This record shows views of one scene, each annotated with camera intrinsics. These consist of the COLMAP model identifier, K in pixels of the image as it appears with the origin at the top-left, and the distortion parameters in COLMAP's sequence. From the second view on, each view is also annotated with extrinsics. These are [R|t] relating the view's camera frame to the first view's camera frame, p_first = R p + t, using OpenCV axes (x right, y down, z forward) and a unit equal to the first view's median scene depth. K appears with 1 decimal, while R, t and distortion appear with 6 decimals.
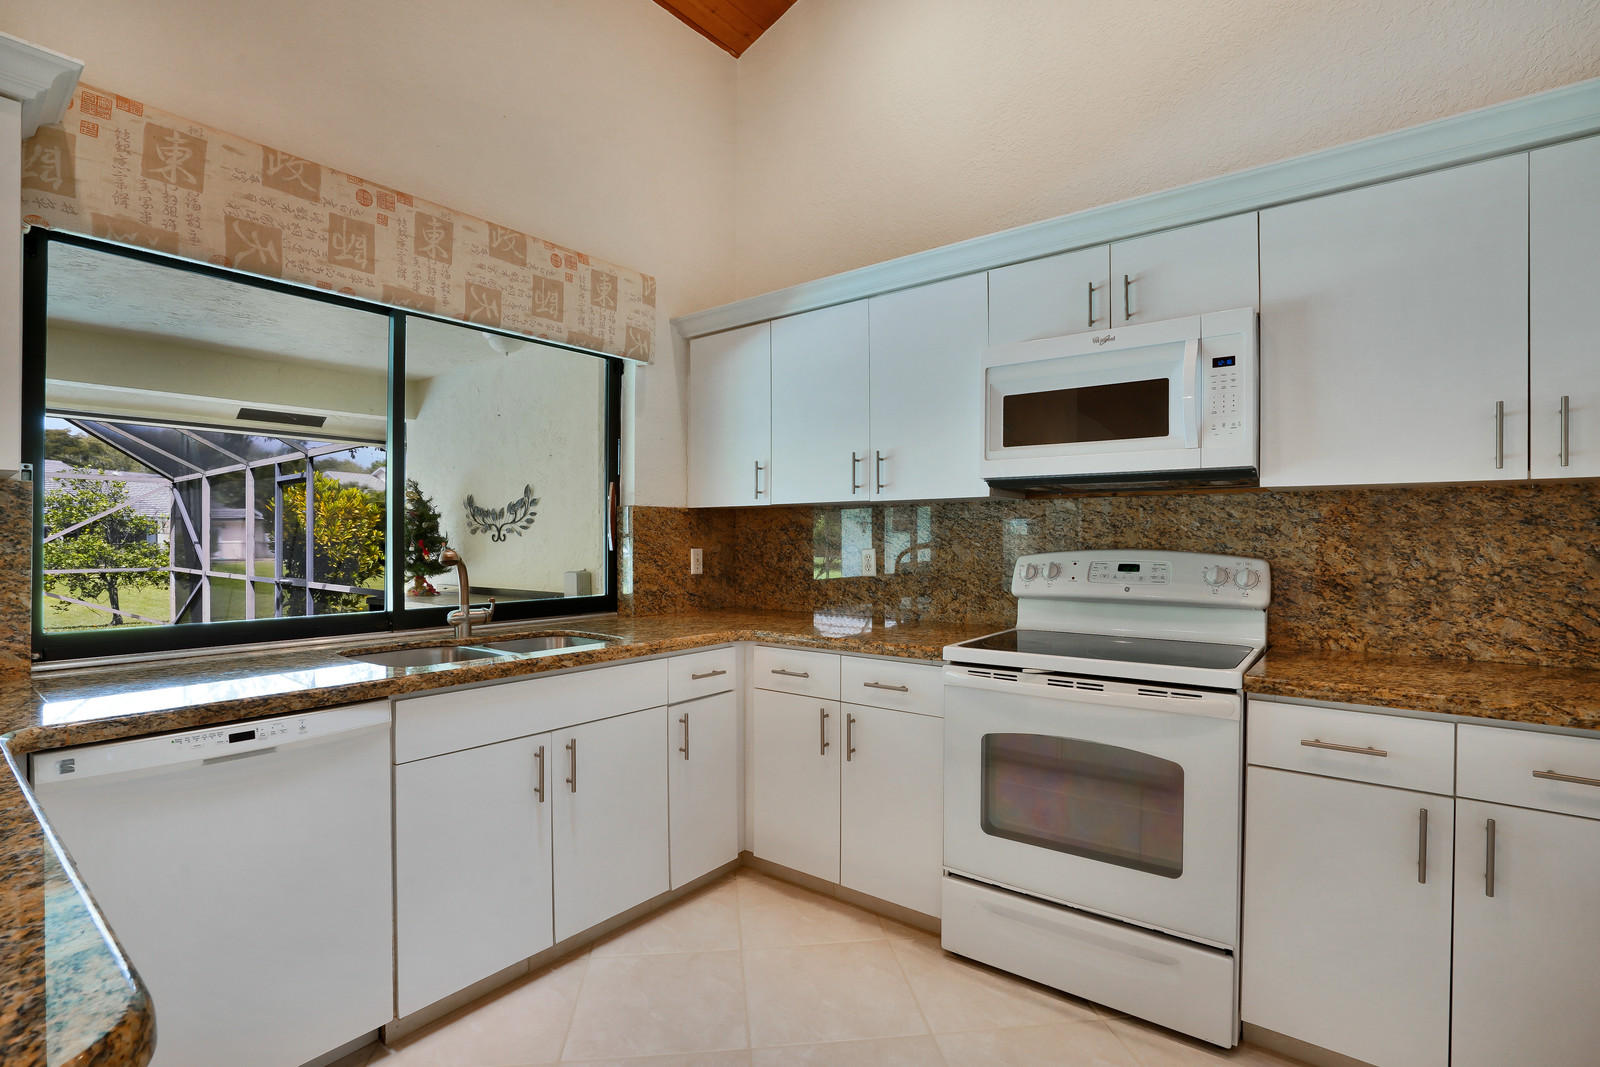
lens RADIAL K [[754.1, 0, 798.3], [0, 754.1, 542.3], [0, 0, 1]] dist [-0.024368, 0.001590]
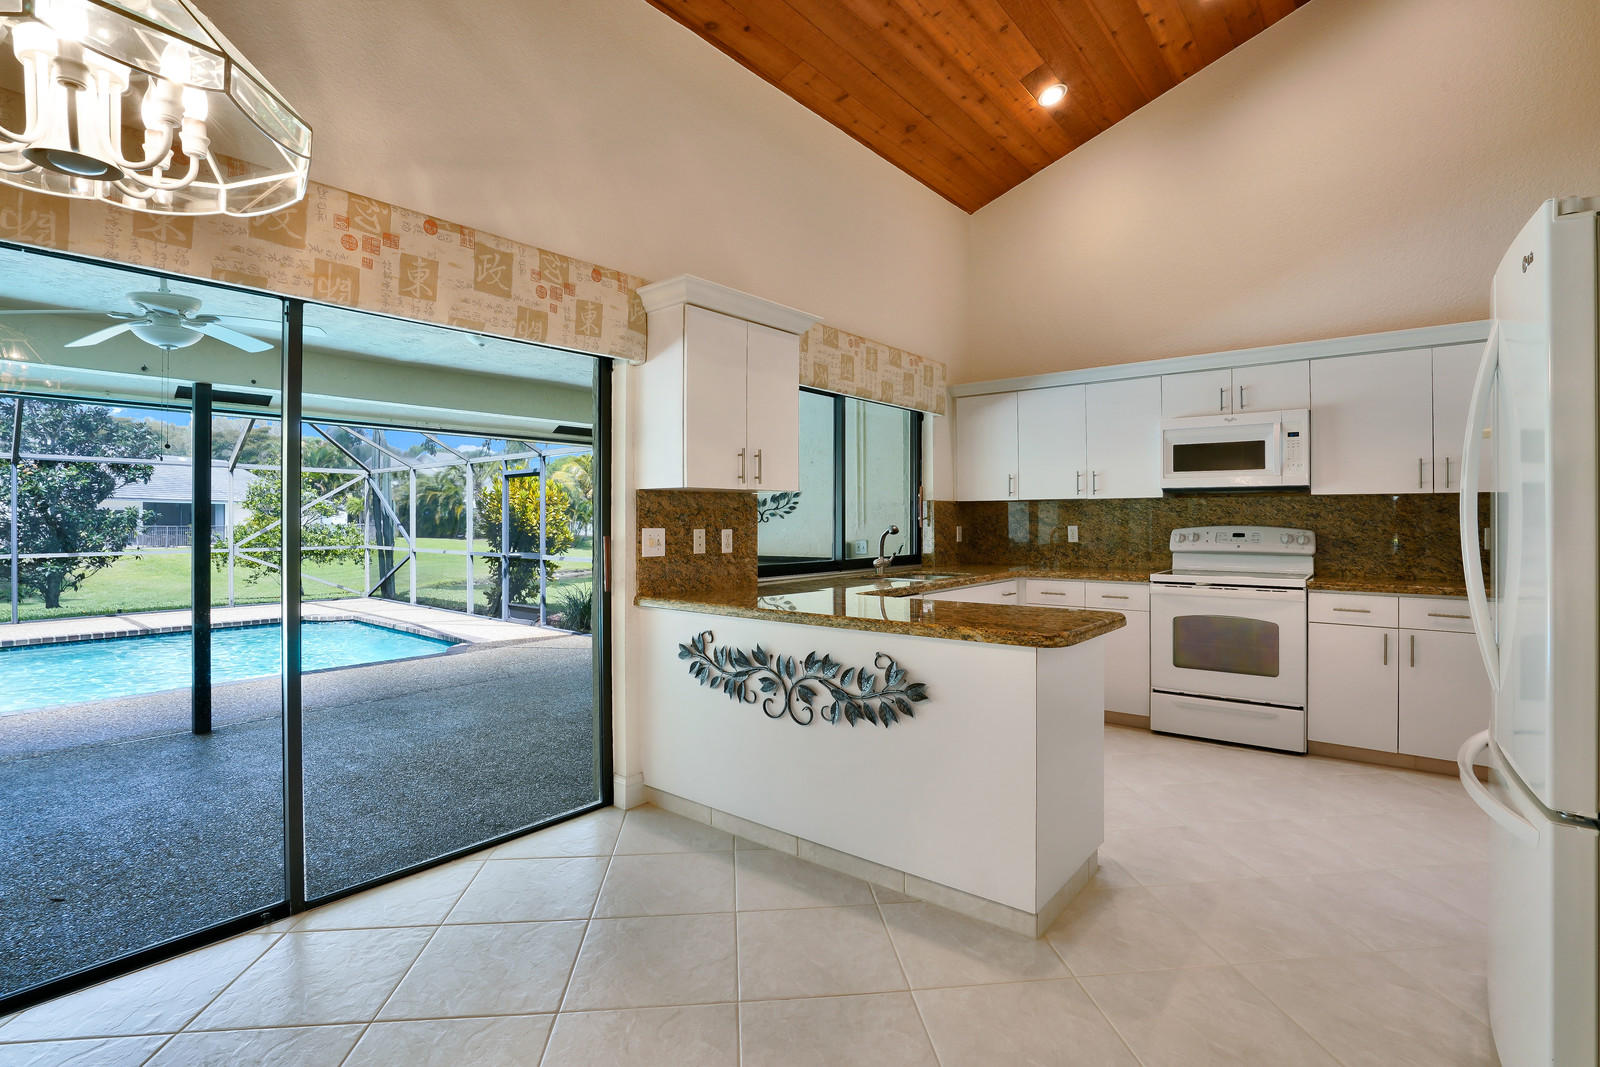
lens RADIAL K [[754.1, 0, 814.1], [0, 754.1, 515.2], [0, 0, 1]] dist [-0.024368, 0.001590]
pose [[0.999954, -0.003165, -0.009020, -0.596935], [0.003077, 0.999948, -0.009757, -0.000835], [0.009050, 0.009729, 0.999912, -0.869591]]
